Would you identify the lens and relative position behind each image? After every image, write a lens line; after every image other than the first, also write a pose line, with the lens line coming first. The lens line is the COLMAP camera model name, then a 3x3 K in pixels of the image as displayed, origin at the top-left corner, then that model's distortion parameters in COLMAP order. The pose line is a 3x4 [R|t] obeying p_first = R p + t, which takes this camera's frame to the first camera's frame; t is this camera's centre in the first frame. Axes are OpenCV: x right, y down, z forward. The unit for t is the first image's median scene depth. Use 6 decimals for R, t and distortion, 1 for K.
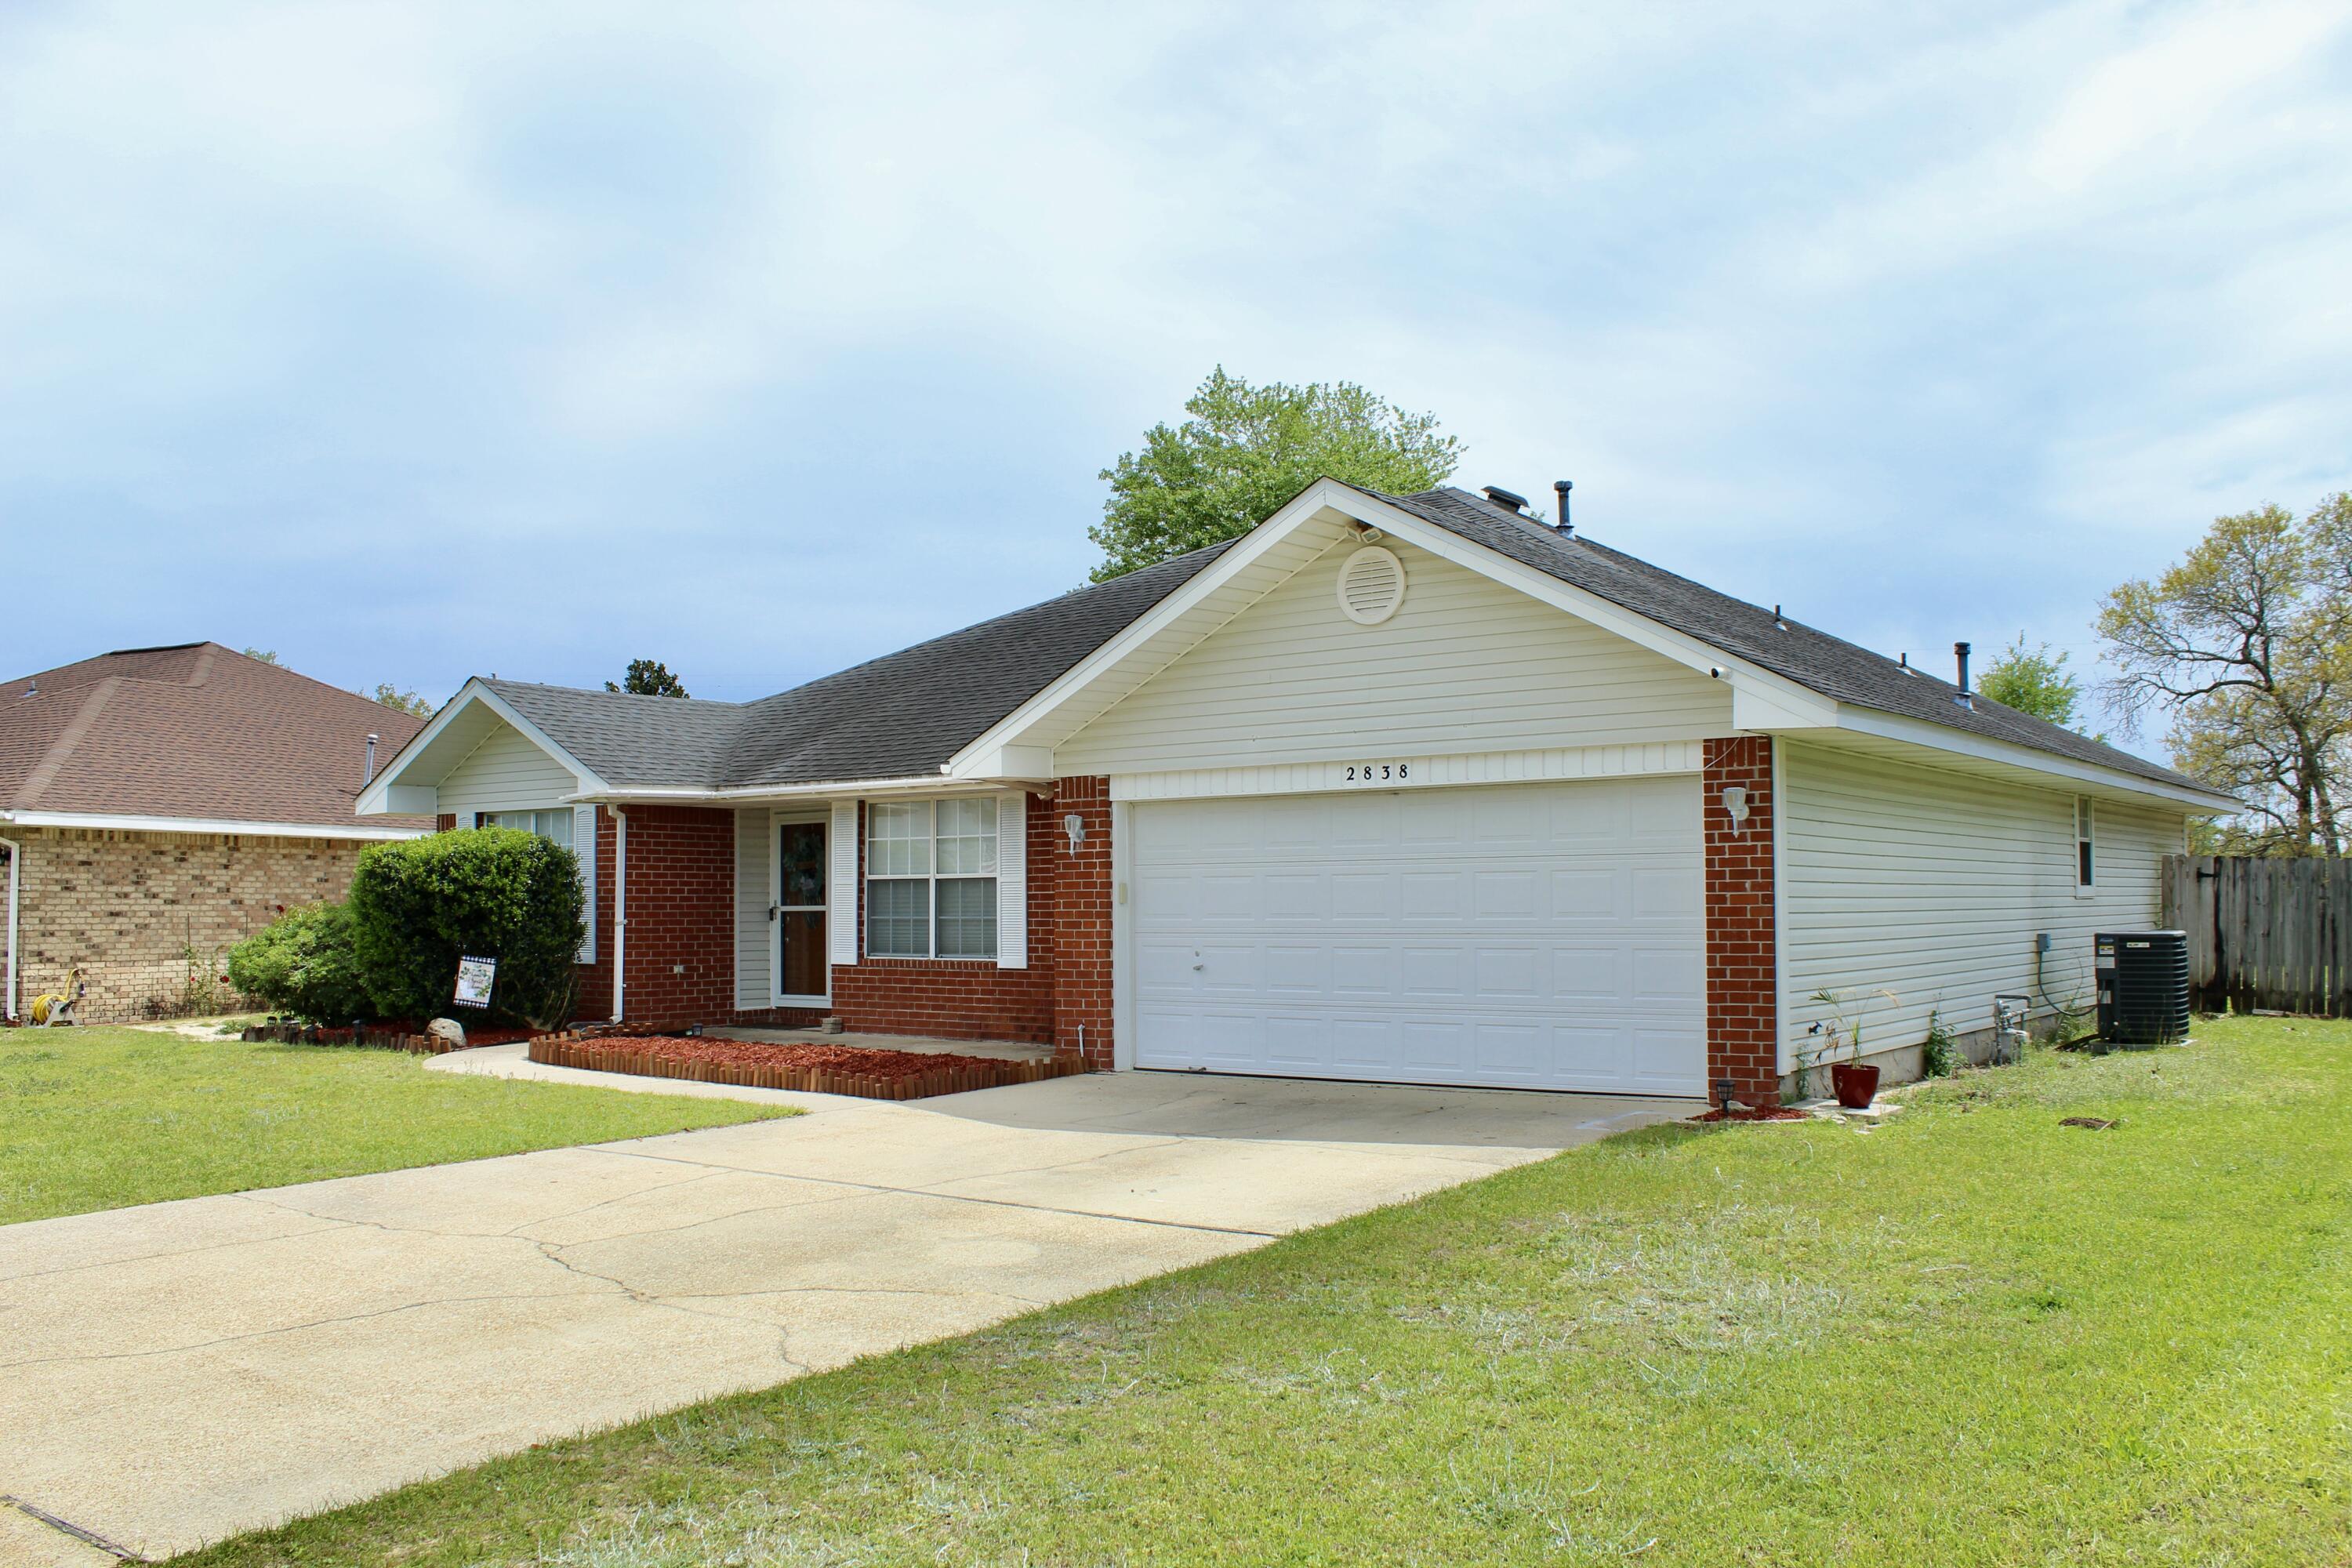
lens RADIAL K [[1920.6, 0, 1174.7], [0, 1920.6, 817.5], [0, 0, 1]] dist [-0.105032, 0.011881]
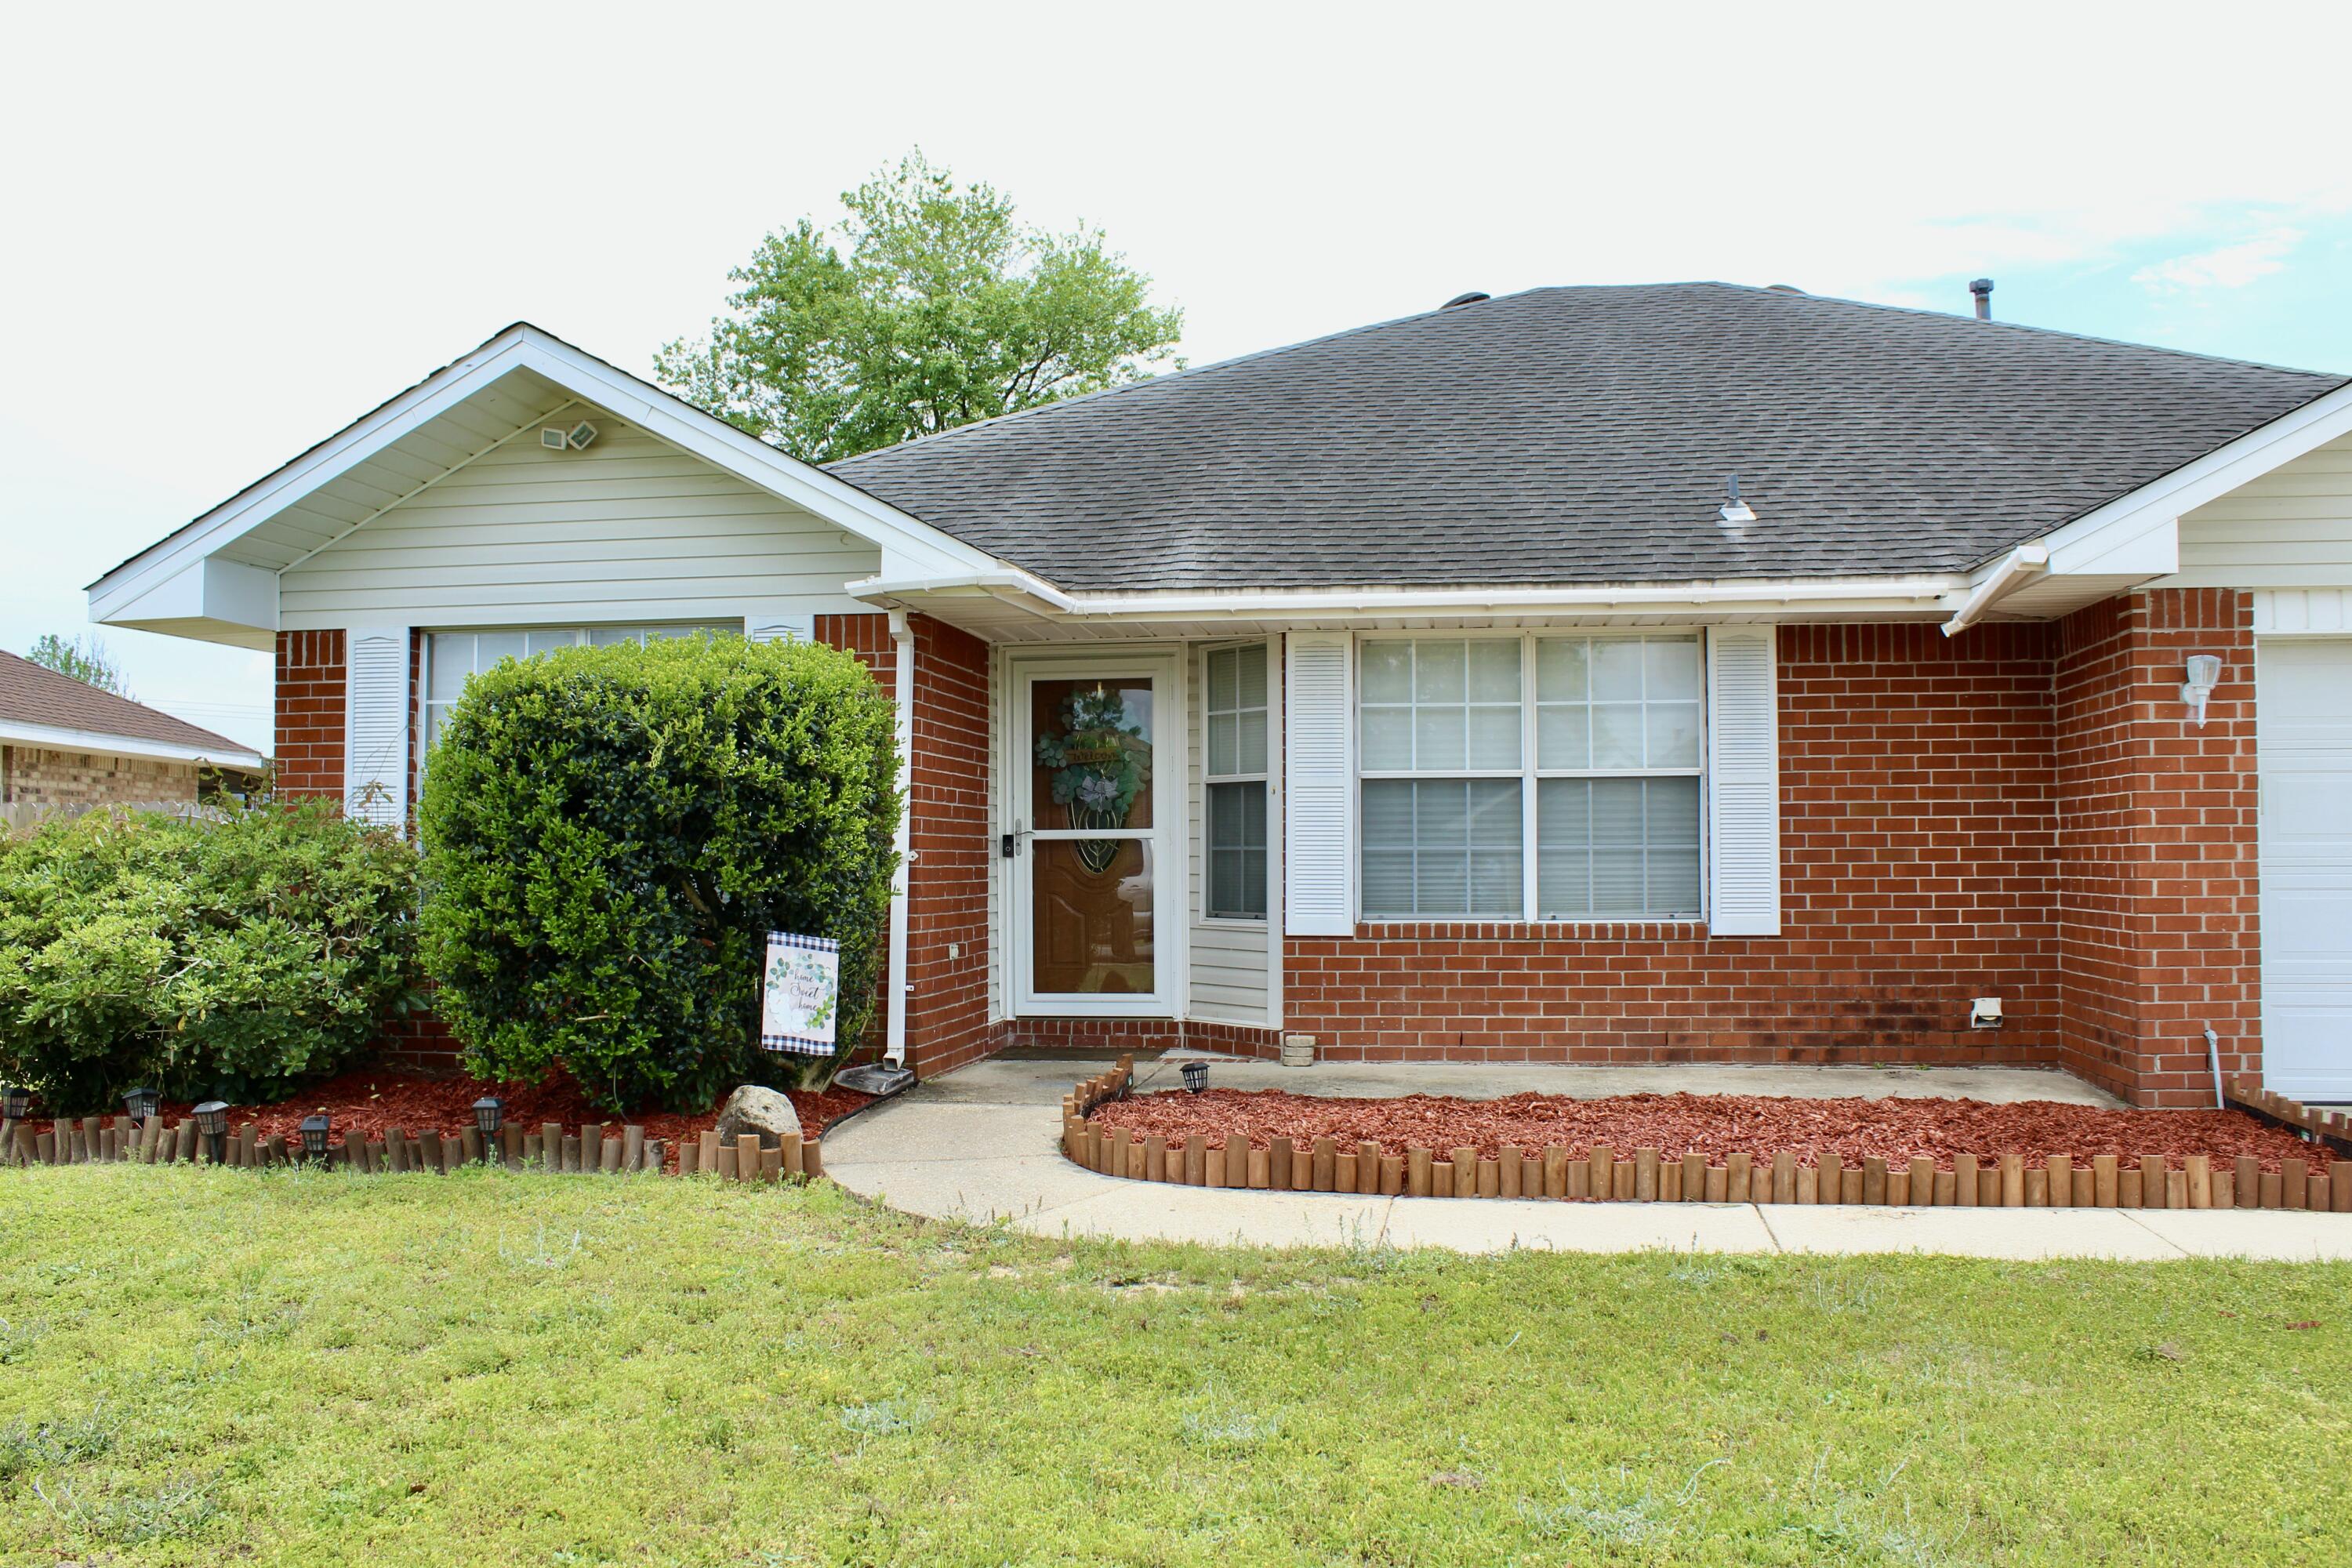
lens RADIAL K [[1920.6, 0, 1174.7], [0, 1920.6, 817.5], [0, 0, 1]] dist [-0.105032, 0.011881]
pose [[0.876791, 0.013476, 0.480683, -0.502465], [-0.023405, 0.999618, 0.014666, 0.039240], [-0.480302, -0.024109, 0.876772, 0.584979]]
